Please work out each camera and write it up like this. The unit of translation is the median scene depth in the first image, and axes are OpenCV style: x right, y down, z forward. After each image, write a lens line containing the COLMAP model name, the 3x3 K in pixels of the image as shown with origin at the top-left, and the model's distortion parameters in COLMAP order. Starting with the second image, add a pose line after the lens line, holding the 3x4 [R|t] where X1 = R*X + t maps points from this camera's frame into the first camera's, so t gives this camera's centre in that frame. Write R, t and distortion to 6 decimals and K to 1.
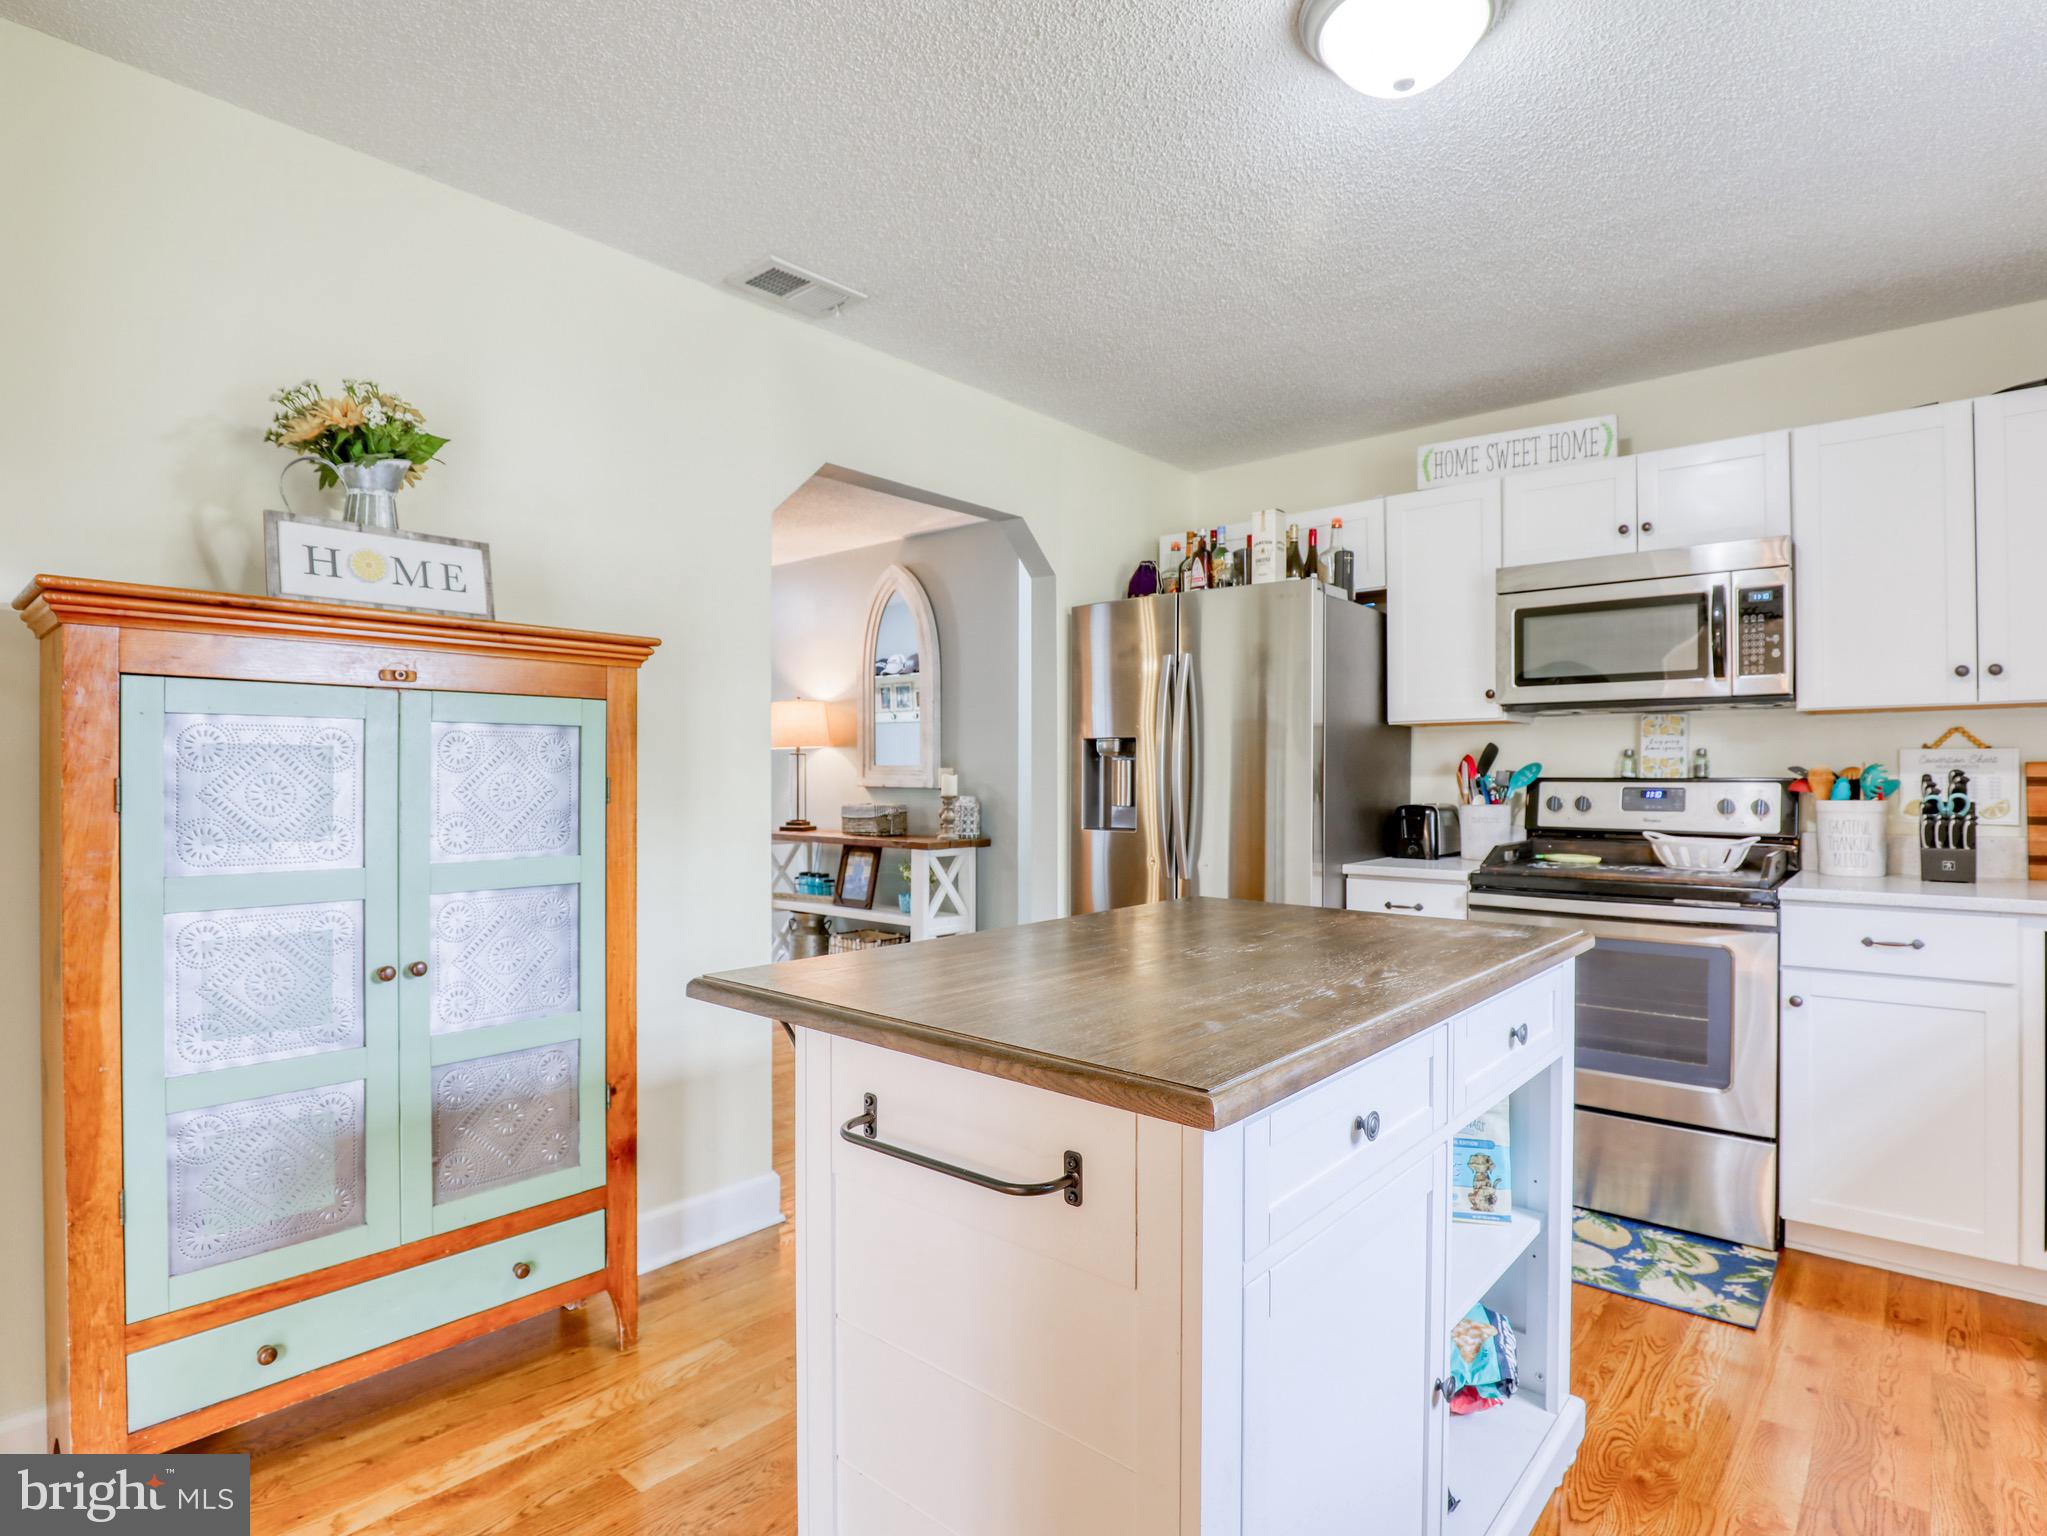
lens RADIAL K [[1070.6, 0, 1035.1], [0, 1070.6, 771.0], [0, 0, 1]] dist [-0.019342, -0.006498]
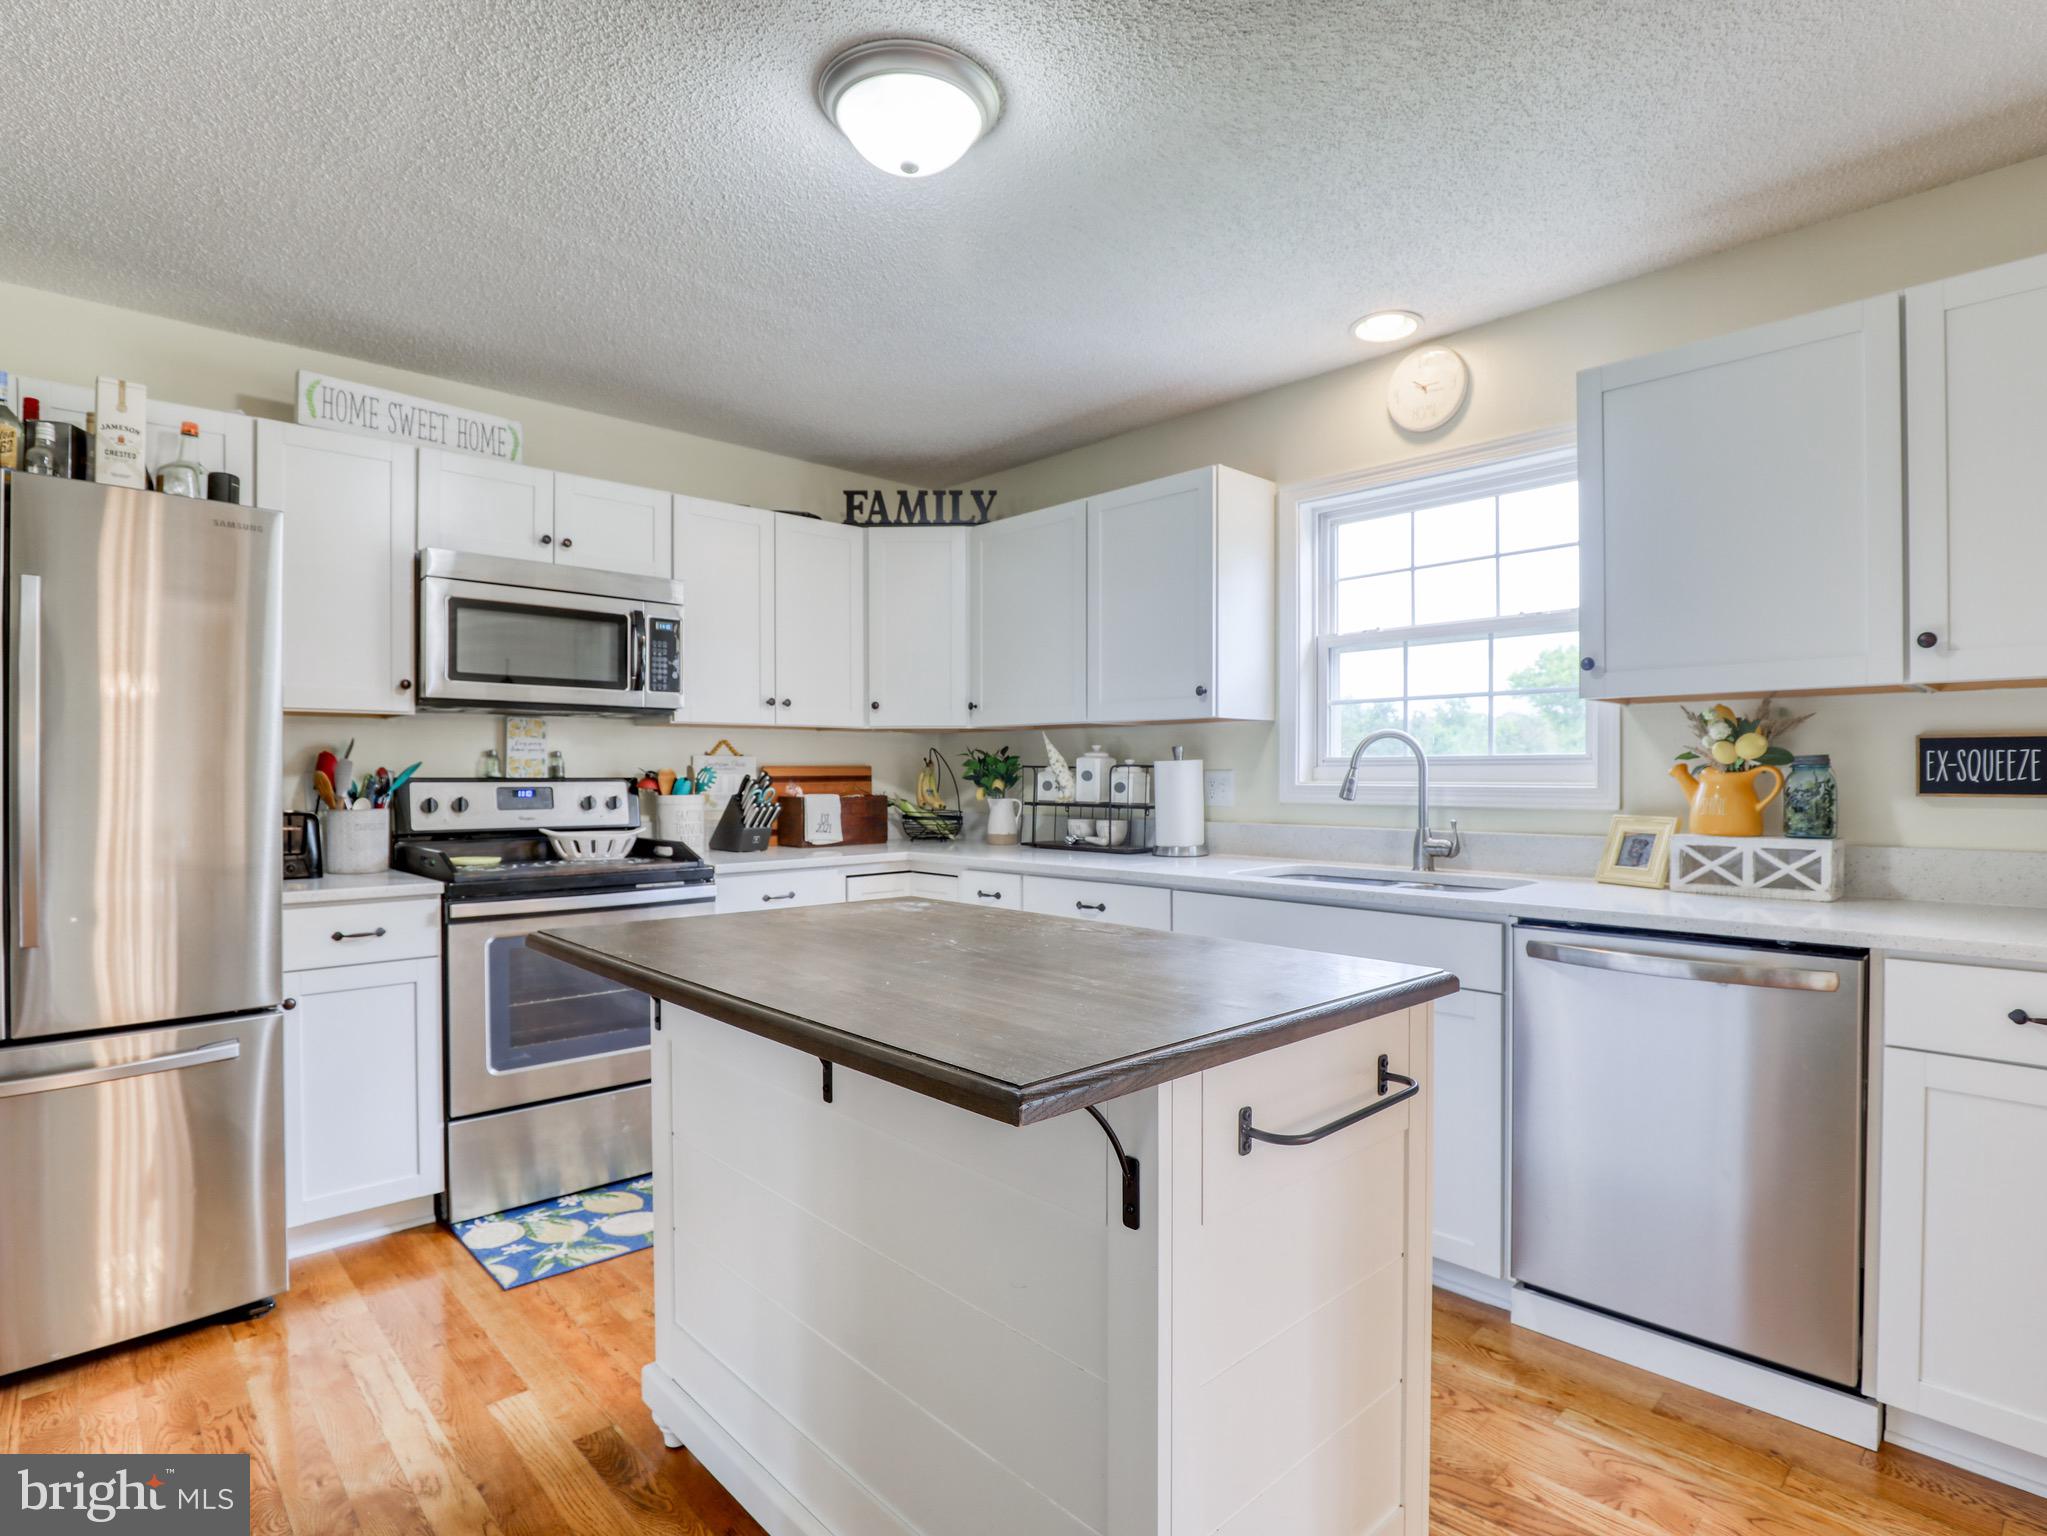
lens RADIAL K [[1070.6, 0, 1024.0], [0, 1070.6, 773.6], [0, 0, 1]] dist [-0.019342, -0.006498]
pose [[0.105977, 0.004110, 0.994360, -0.416503], [0.000201, 0.999991, -0.004154, 0.006741], [-0.994369, 0.000640, 0.105976, 0.404469]]
